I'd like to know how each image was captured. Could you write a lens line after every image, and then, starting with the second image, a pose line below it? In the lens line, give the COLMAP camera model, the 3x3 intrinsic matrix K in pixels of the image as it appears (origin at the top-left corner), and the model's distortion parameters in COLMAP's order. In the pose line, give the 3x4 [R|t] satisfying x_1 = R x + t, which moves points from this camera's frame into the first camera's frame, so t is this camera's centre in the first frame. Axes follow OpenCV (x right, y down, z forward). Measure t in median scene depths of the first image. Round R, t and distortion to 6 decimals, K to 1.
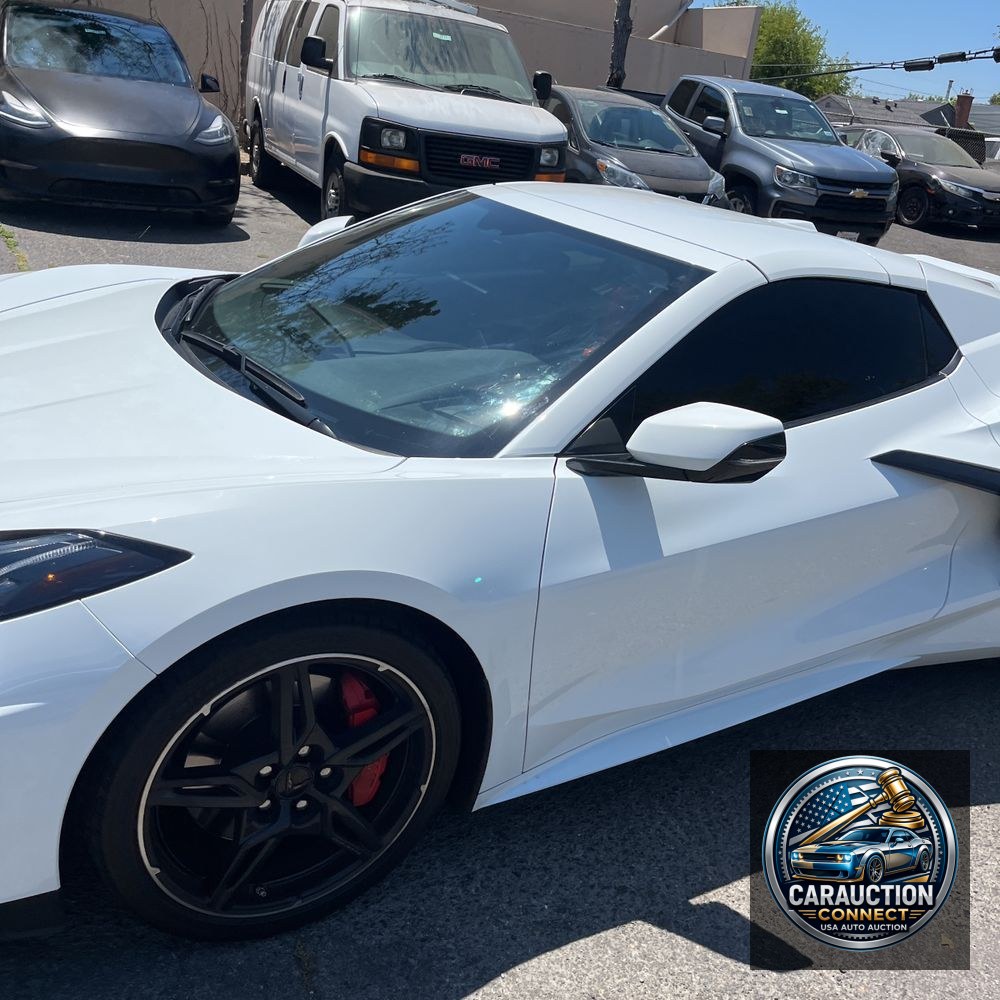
lens RADIAL K [[1022.3, 0, 505.0], [0, 1022.3, 490.2], [0, 0, 1]] dist [0.016378, 0.000000]
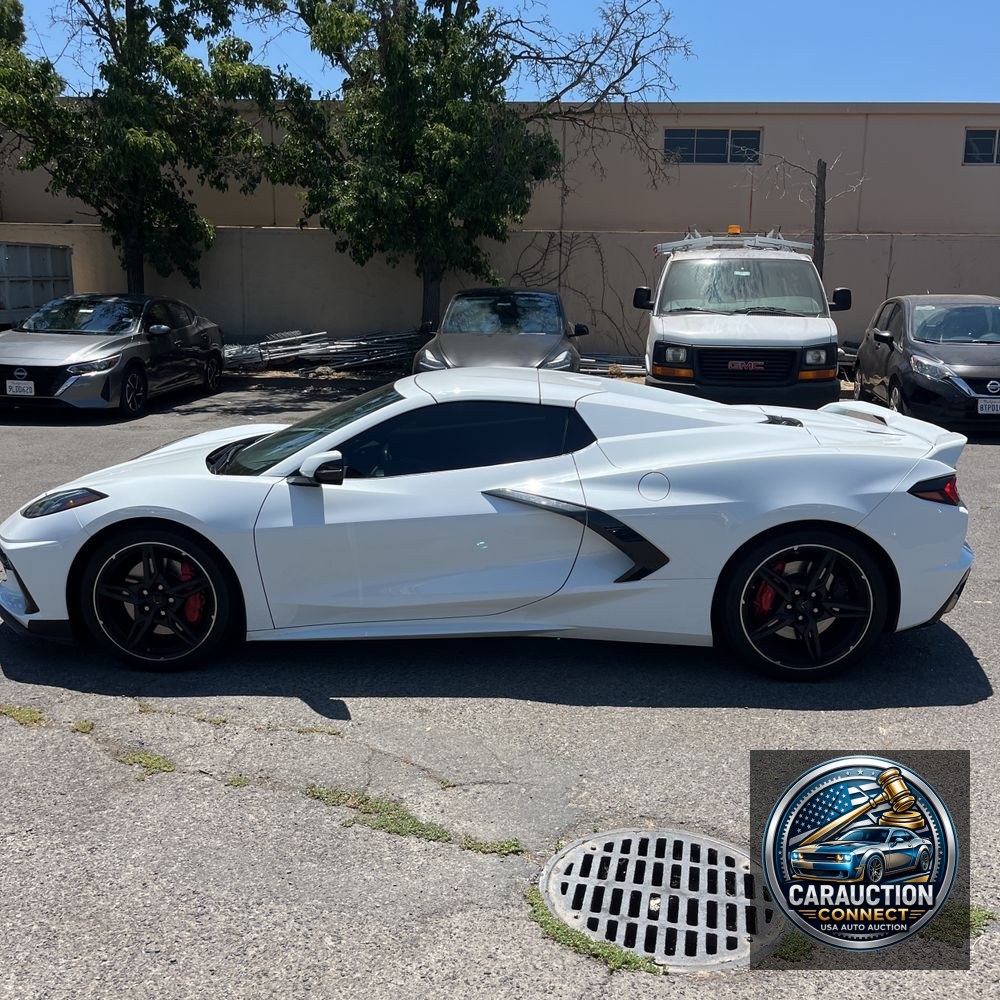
lens RADIAL K [[1022.3, 0, 518.6], [0, 1022.3, 517.8], [0, 0, 1]] dist [0.016378, 0.000000]
pose [[0.851689, -0.007806, -0.523989, 0.393585], [-0.092146, 0.982080, -0.164404, 0.088908], [0.515882, 0.188304, 0.835708, -0.140572]]
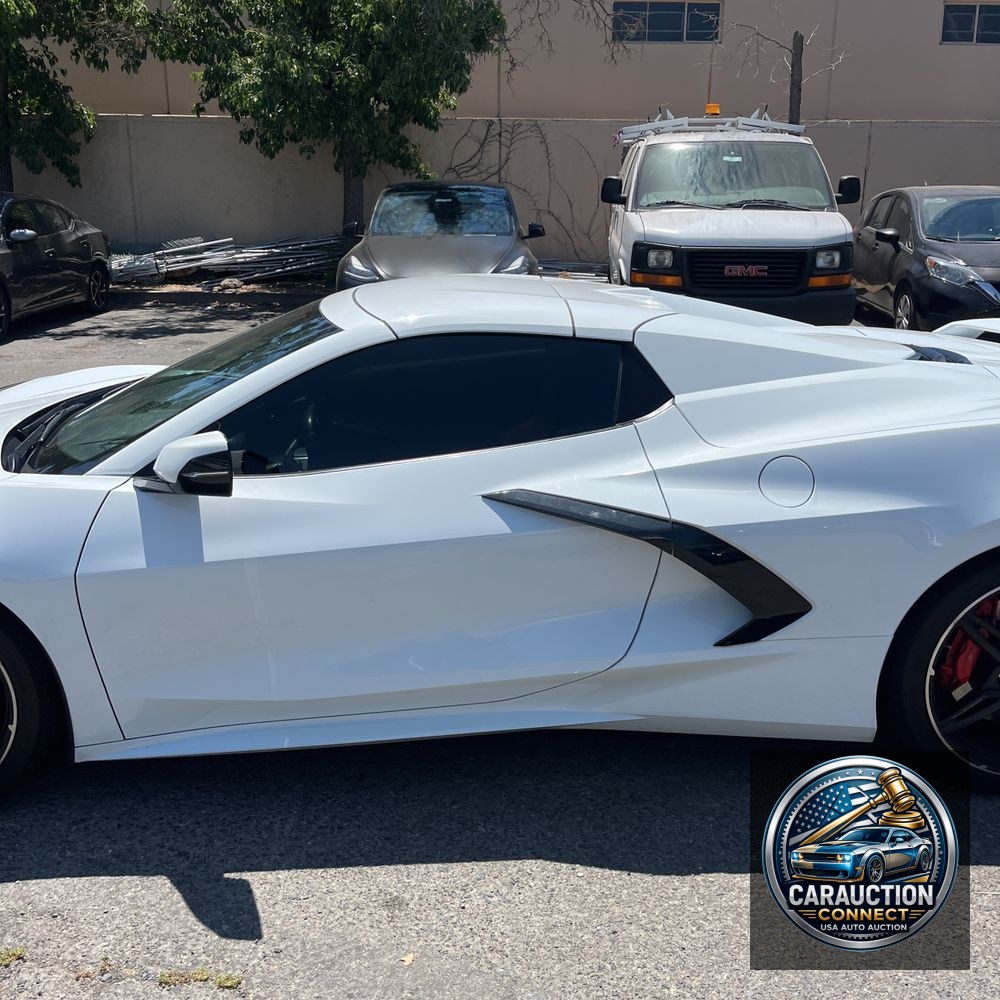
lens RADIAL K [[1022.3, 0, 500.2], [0, 1022.3, 493.3], [0, 0, 1]] dist [0.016378, 0.000000]
pose [[0.879639, 0.004184, -0.475623, 0.248946], [-0.062758, 0.992240, -0.107339, 0.022282], [0.471483, 0.124269, 0.873076, 0.027412]]
